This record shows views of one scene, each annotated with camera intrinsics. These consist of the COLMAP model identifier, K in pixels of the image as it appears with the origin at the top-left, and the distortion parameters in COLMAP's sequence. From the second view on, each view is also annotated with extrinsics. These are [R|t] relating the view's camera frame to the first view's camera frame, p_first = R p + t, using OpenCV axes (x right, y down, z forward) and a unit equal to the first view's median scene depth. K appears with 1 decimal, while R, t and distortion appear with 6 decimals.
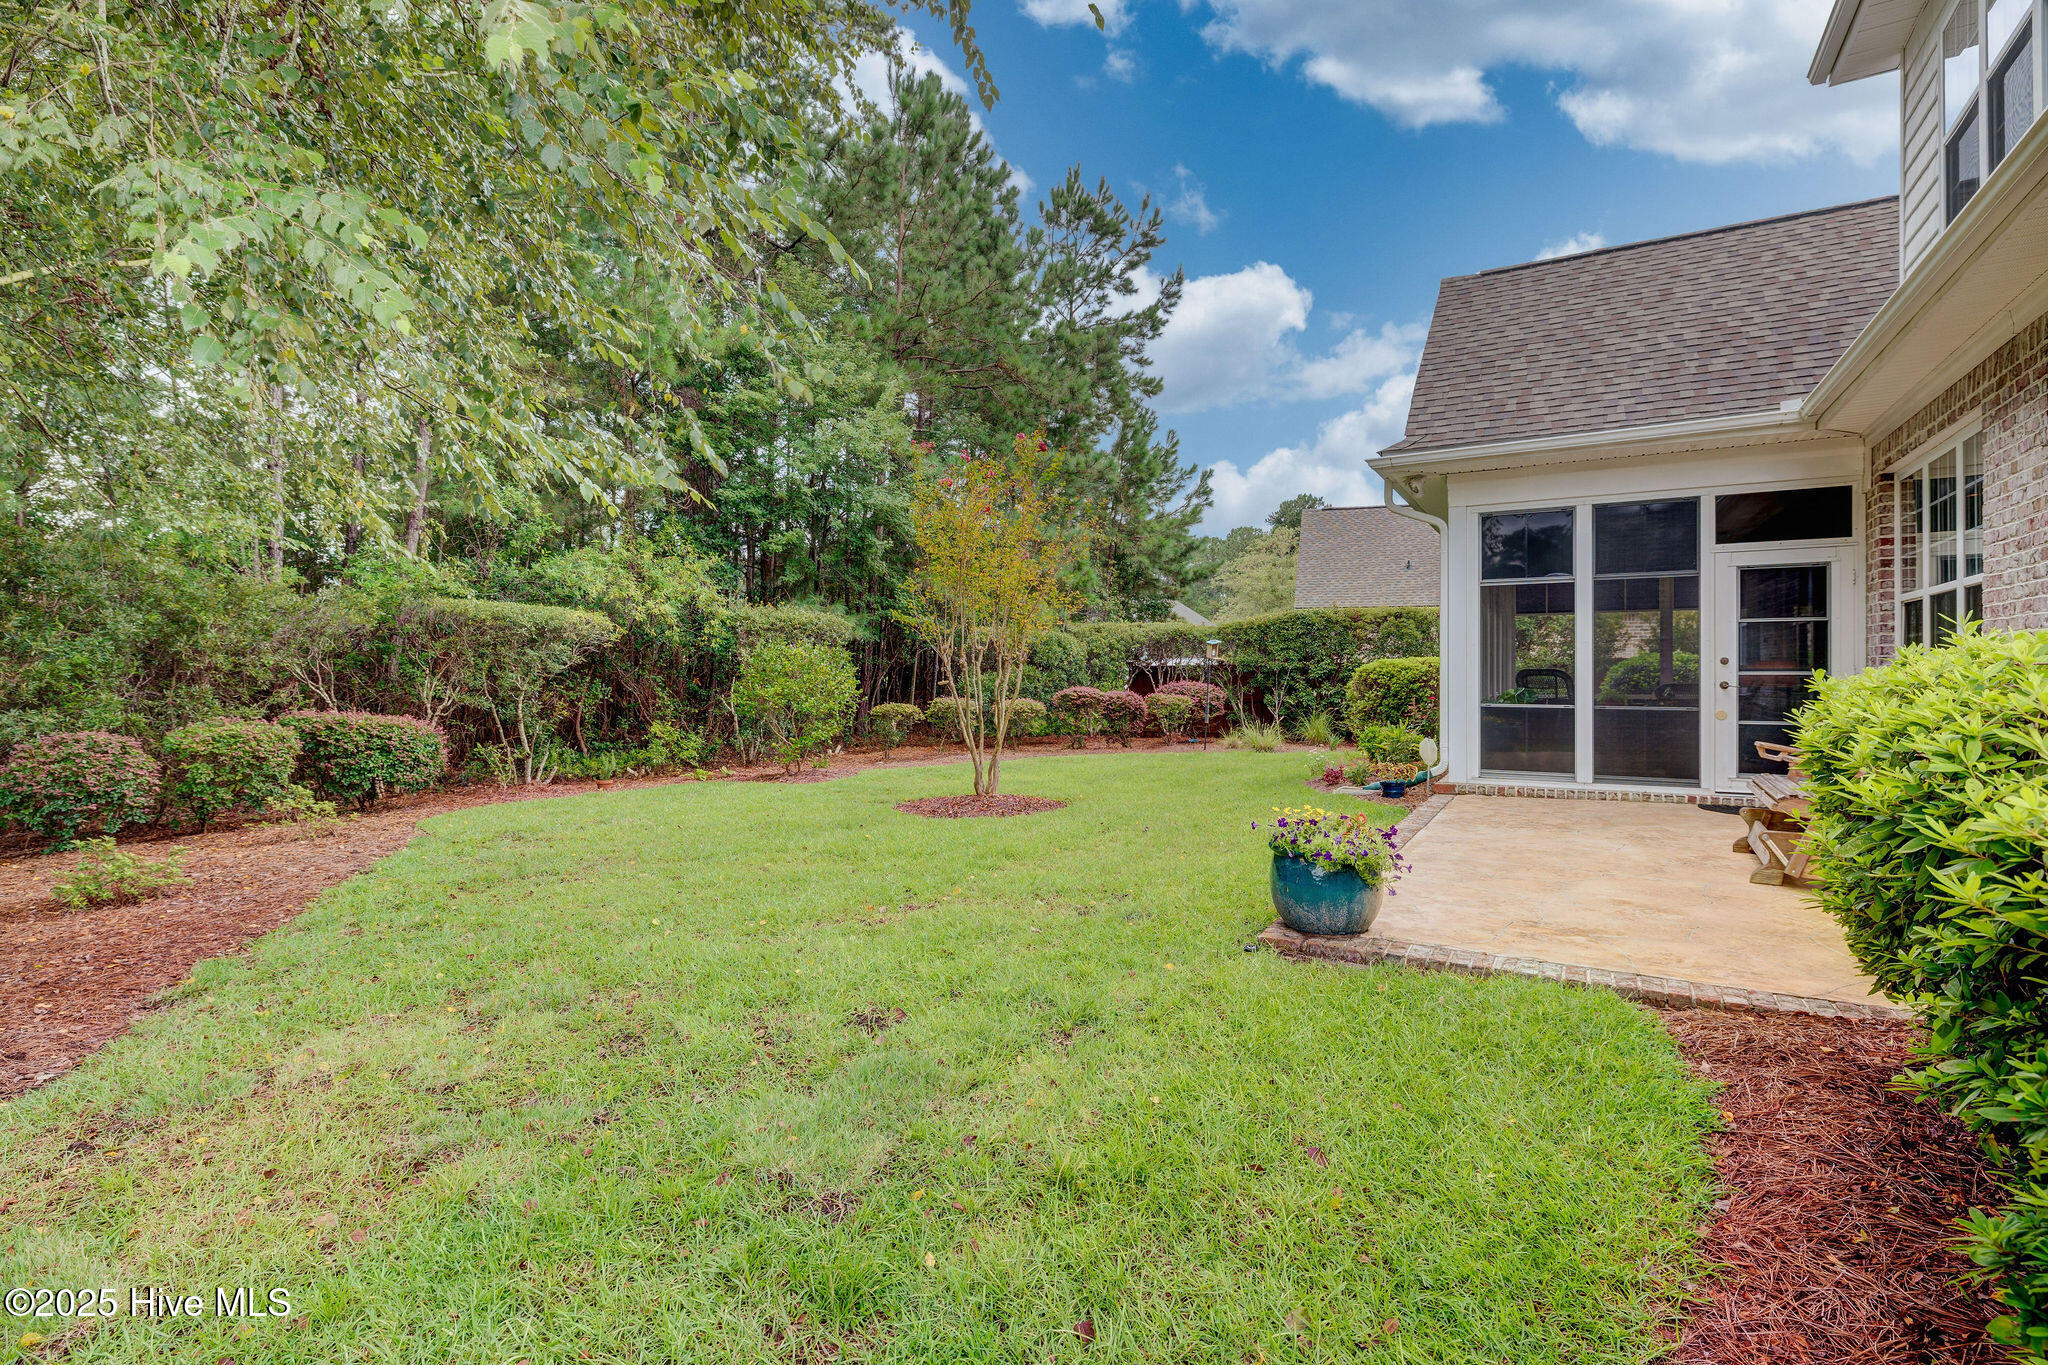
lens RADIAL K [[958.5, 0, 1012.0], [0, 958.5, 672.9], [0, 0, 1]] dist [-0.012021, 0.003230]
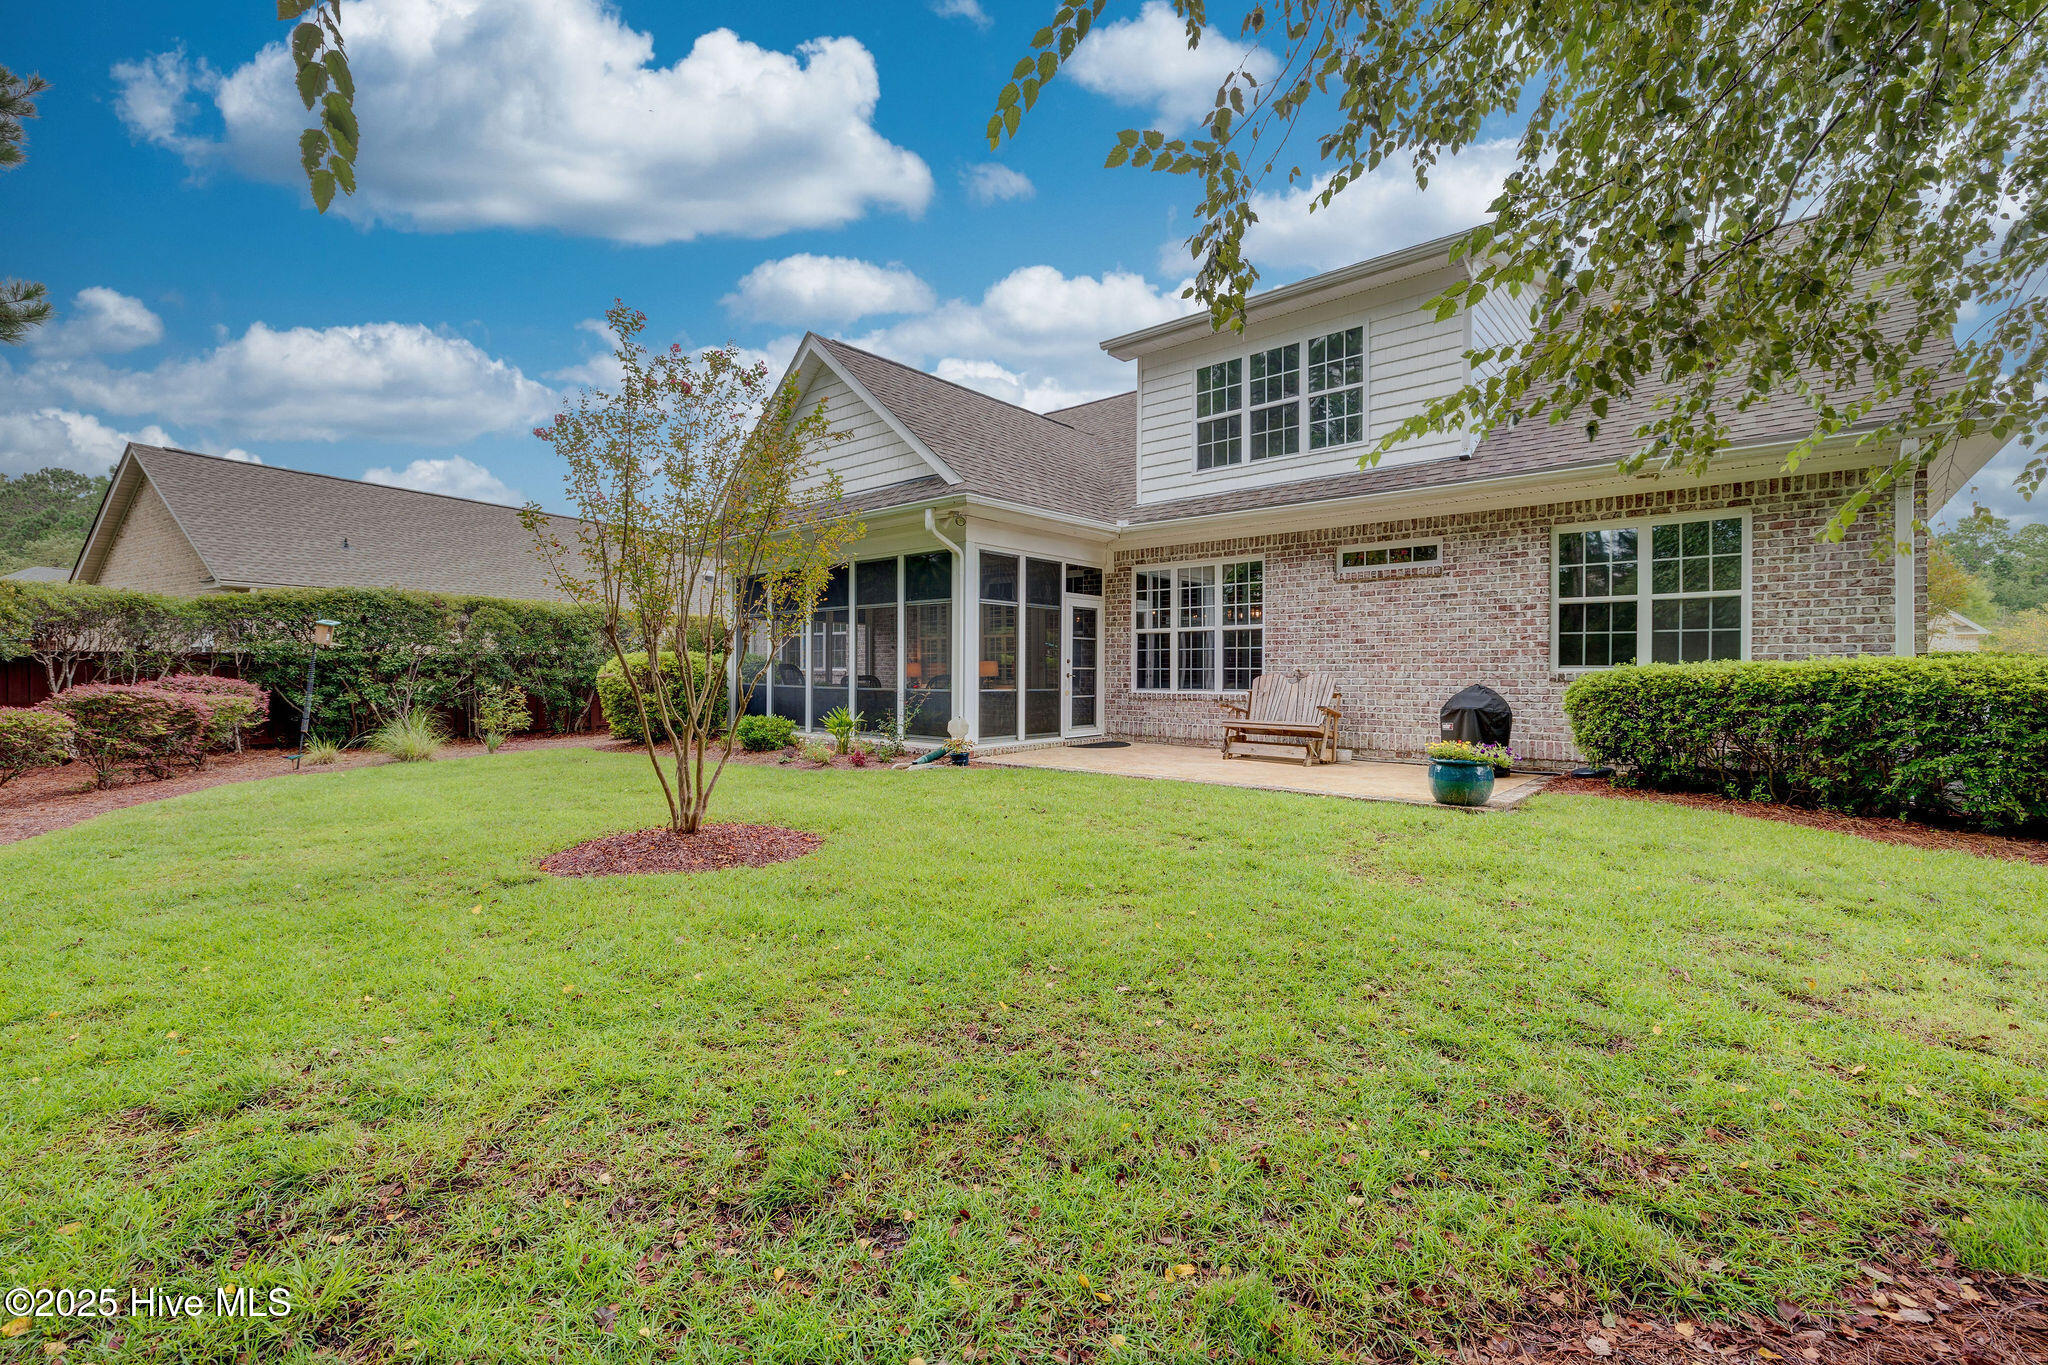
lens RADIAL K [[858.9, 0, 1020.0], [0, 858.9, 675.8], [0, 0, 1]] dist [-0.000158, -0.000031]
pose [[0.189809, -0.001844, 0.981819, -0.769112], [-0.006042, 0.999977, 0.003046, 0.009625], [-0.981802, -0.006510, 0.189793, 0.783001]]
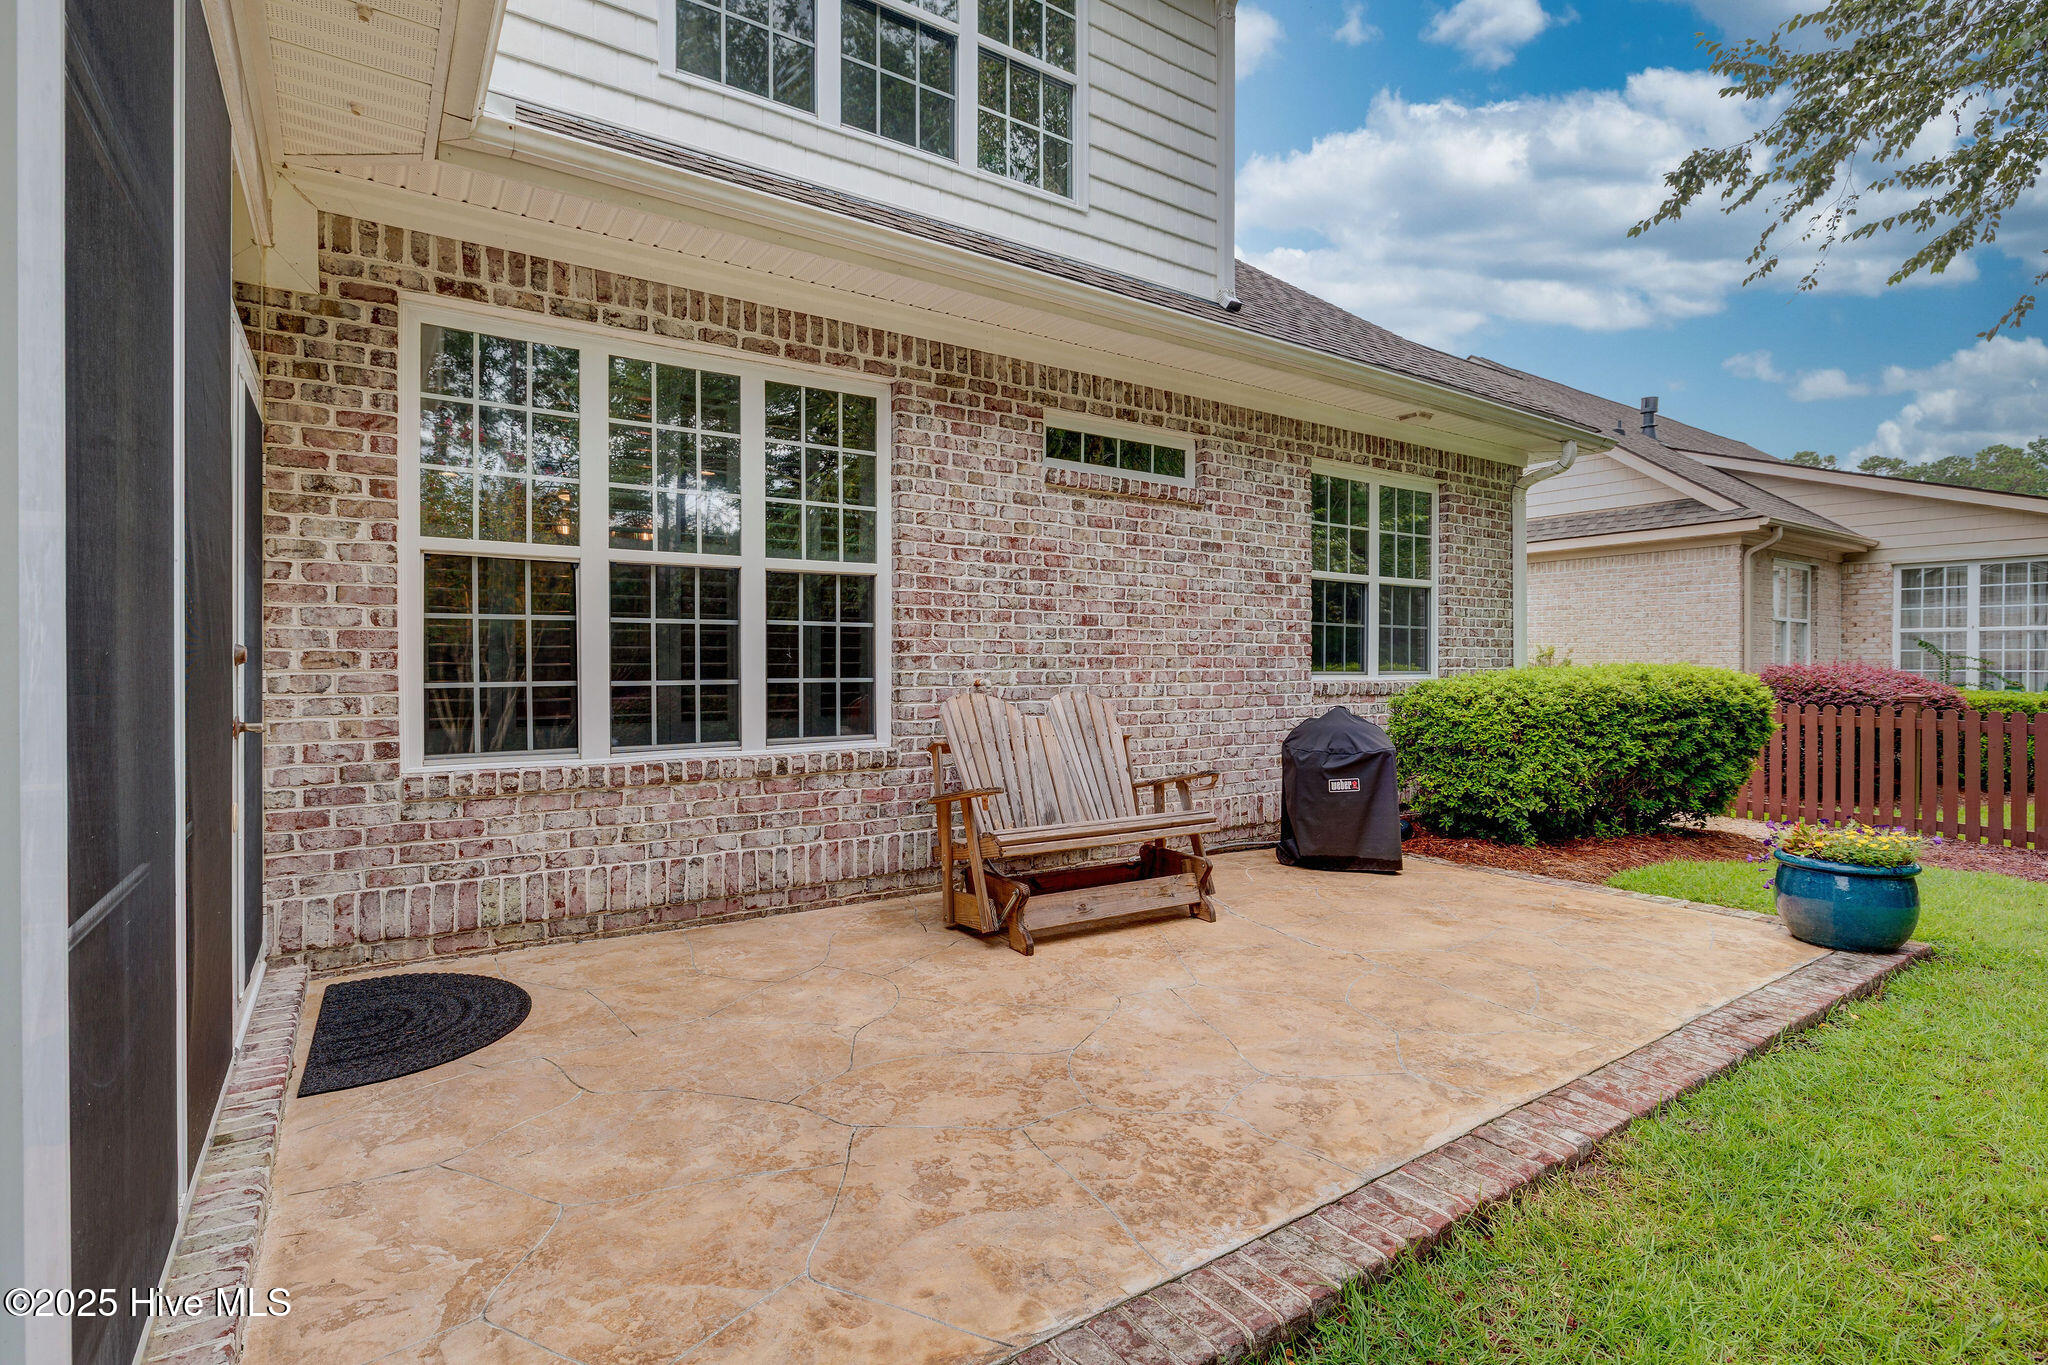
lens RADIAL K [[958.5, 0, 997.7], [0, 958.5, 672.1], [0, 0, 1]] dist [-0.012021, 0.003230]
pose [[-0.899114, -0.002665, 0.437706, 0.358082], [-0.000807, 0.999990, 0.004429, -0.007786], [-0.437714, 0.003629, -0.899107, 1.169388]]
